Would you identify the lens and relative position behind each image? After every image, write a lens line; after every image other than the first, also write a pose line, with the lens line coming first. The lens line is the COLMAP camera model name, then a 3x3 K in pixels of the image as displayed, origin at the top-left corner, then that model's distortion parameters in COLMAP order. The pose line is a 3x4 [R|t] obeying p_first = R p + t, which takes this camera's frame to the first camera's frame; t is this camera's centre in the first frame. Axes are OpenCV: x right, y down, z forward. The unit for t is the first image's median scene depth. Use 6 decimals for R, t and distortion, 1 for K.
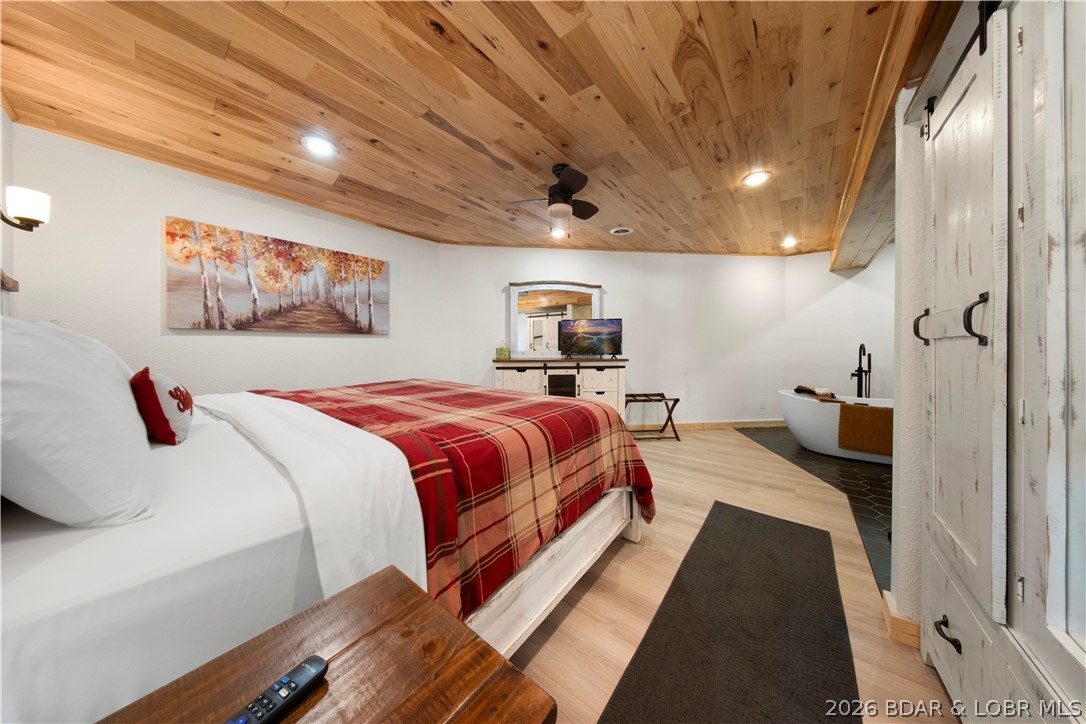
lens RADIAL K [[325.5, 0, 538.0], [0, 325.5, 346.8], [0, 0, 1]] dist [-0.000381, -0.000062]
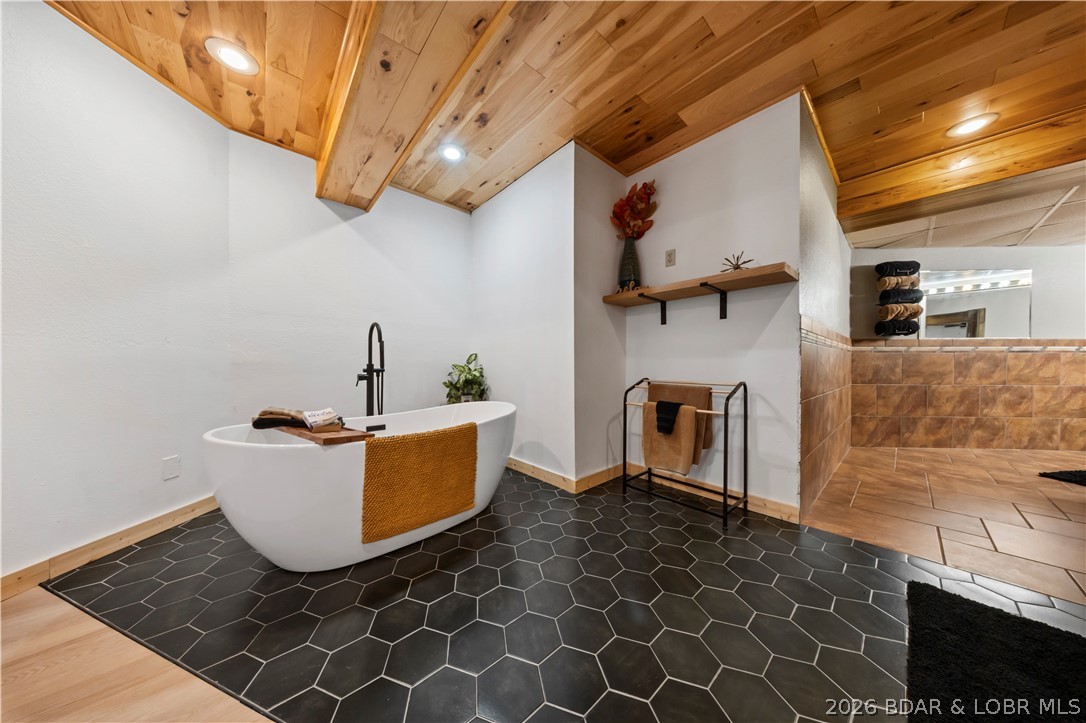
lens RADIAL K [[322.0, 0, 535.0], [0, 322.0, 364.3], [0, 0, 1]] dist [-0.000140, -0.000031]
pose [[0.182962, -0.008133, 0.983086, 0.476606], [0.011256, 0.999918, 0.006178, 0.063045], [-0.983055, 0.009935, 0.183039, 0.602622]]
